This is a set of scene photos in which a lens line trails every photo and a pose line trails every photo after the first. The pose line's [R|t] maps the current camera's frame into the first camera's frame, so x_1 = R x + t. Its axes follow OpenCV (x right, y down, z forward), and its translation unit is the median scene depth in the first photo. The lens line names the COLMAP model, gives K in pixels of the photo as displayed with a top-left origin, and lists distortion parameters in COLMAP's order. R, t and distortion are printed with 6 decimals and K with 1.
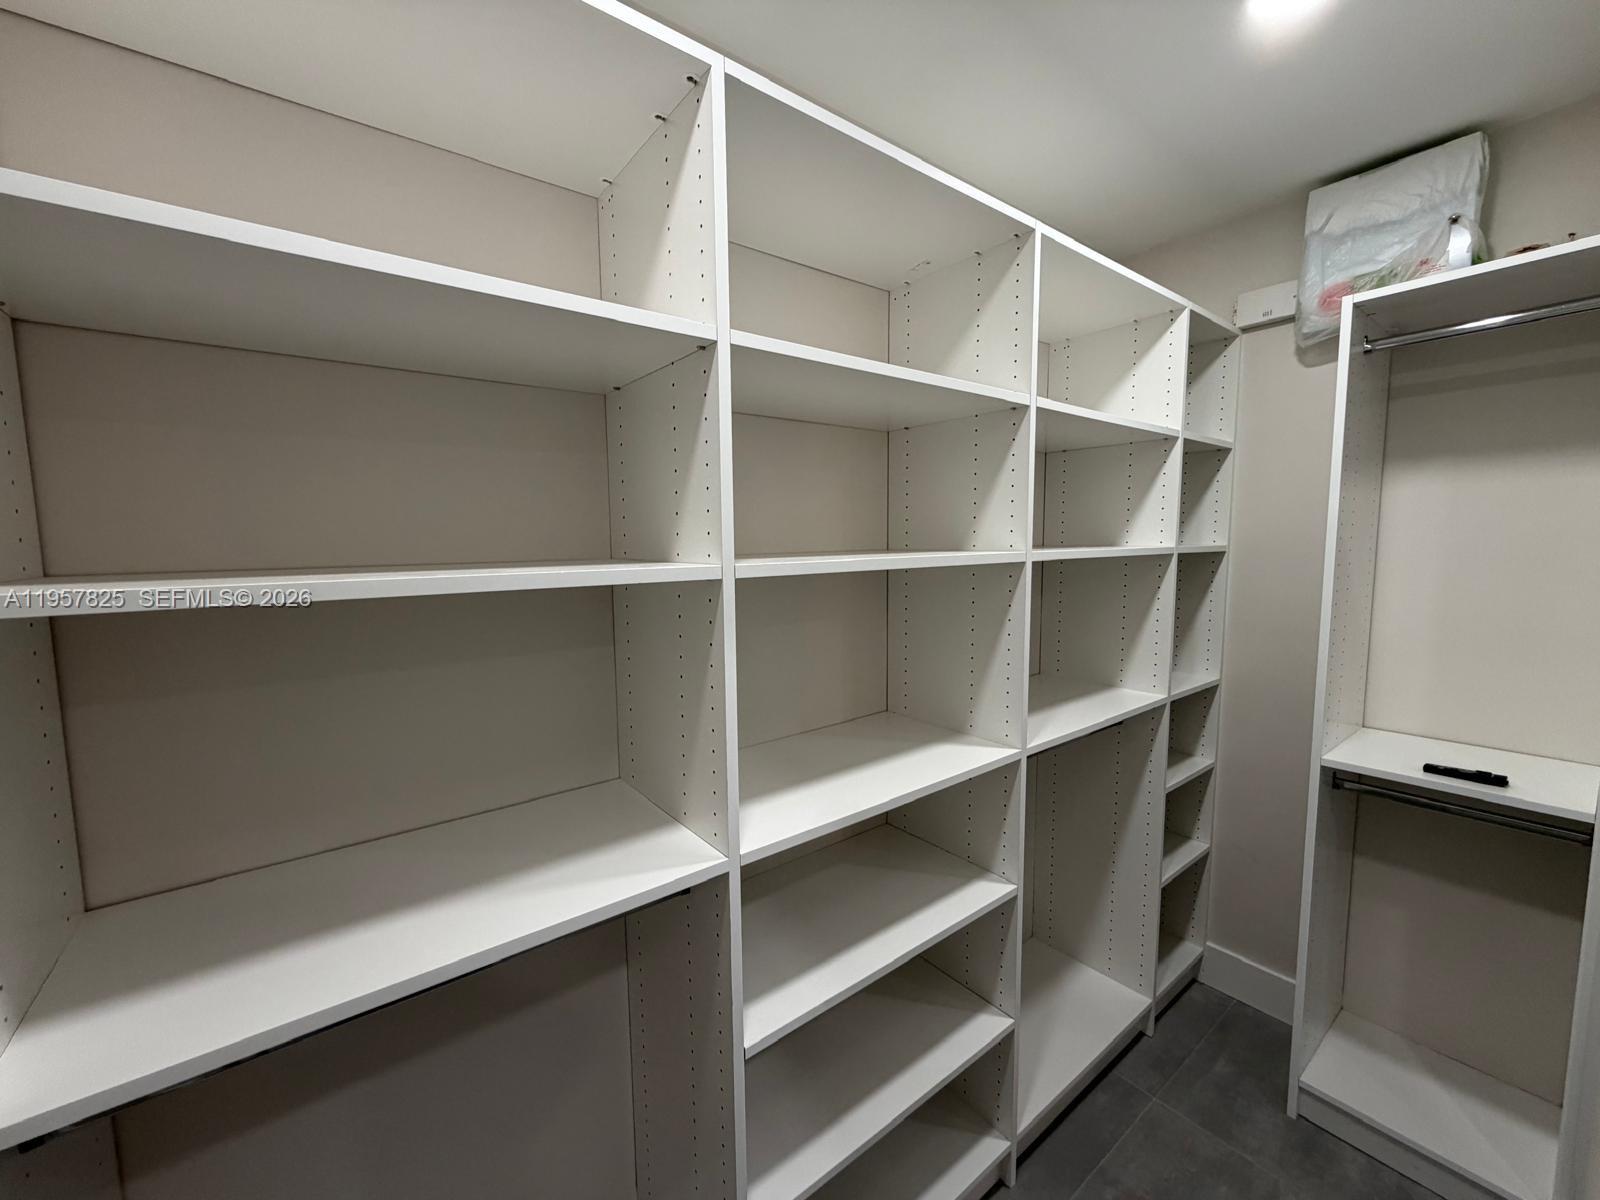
lens RADIAL K [[679.6, 0, 804.7], [0, 679.6, 607.9], [0, 0, 1]] dist [0.001537, 0.000112]
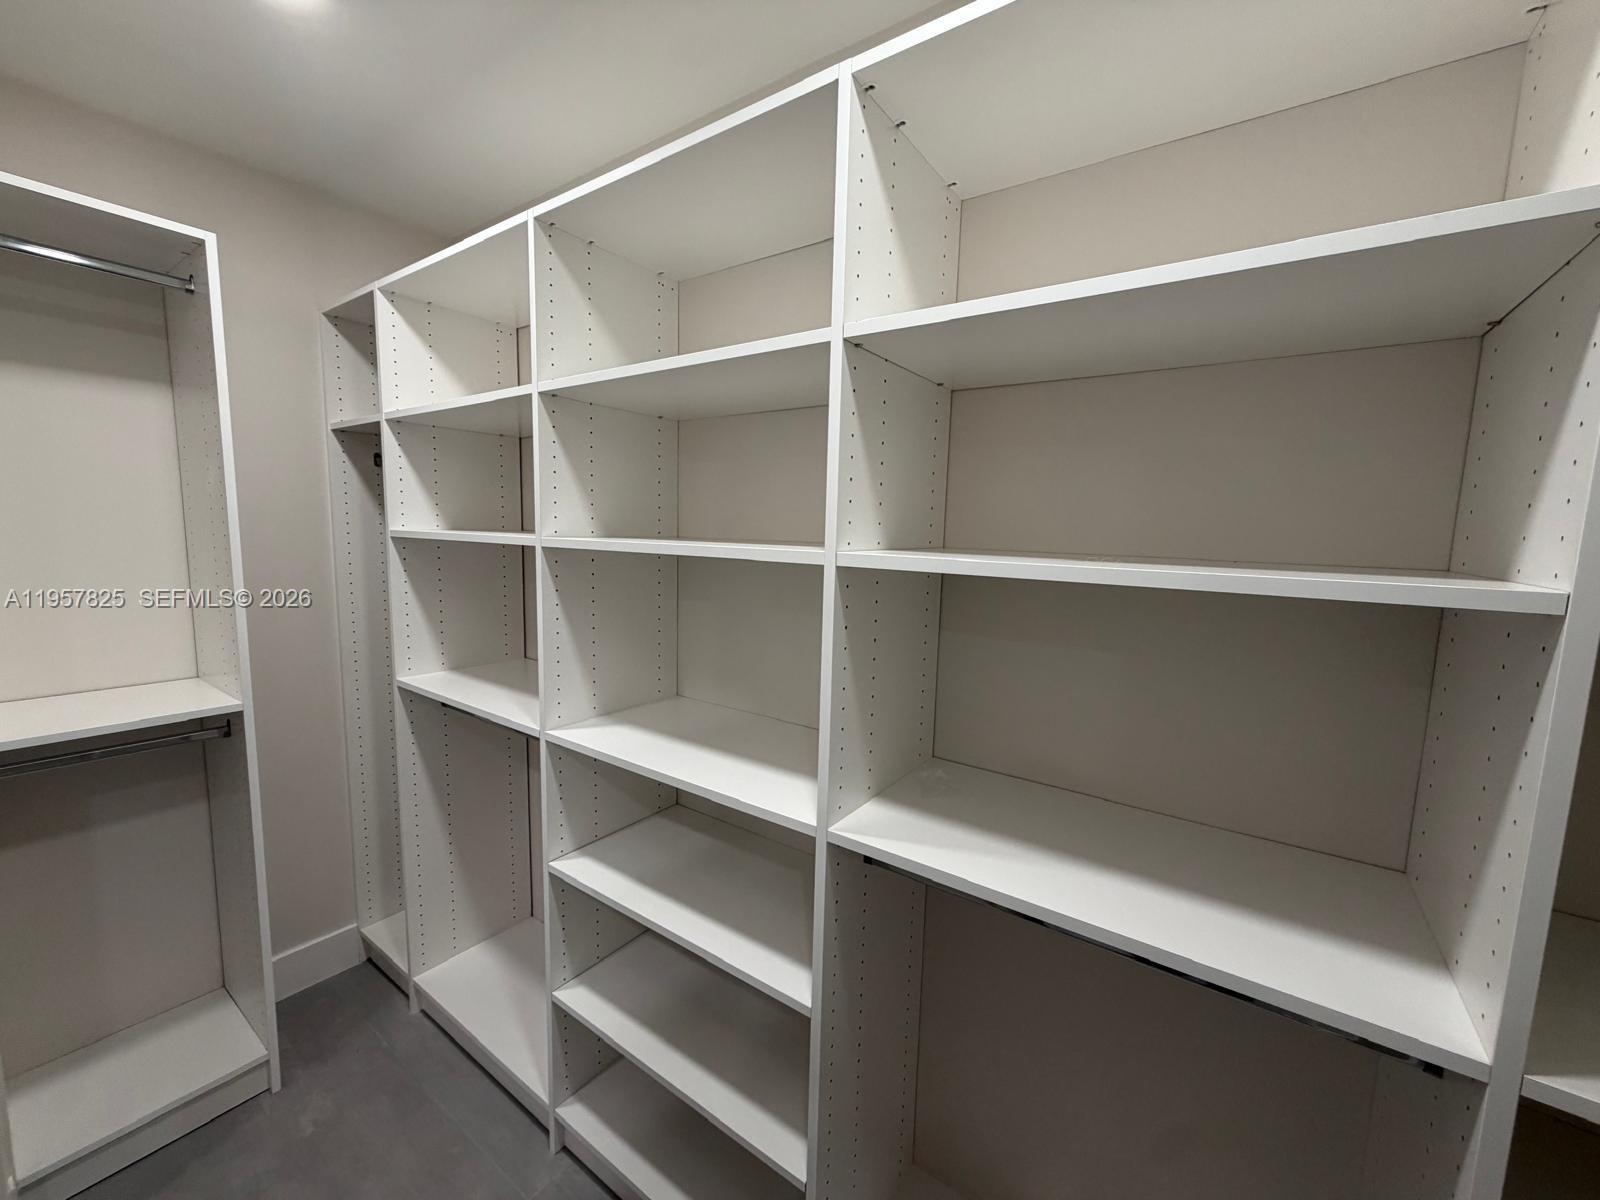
lens RADIAL K [[635.2, 0, 794.3], [0, 635.2, 601.2], [0, 0, 1]] dist [0.002245, 0.000278]
pose [[0.248437, 0.130222, -0.959855, 0.882600], [-0.127271, 0.986720, 0.100925, -0.086234], [0.960250, 0.097089, 0.261711, 0.739166]]
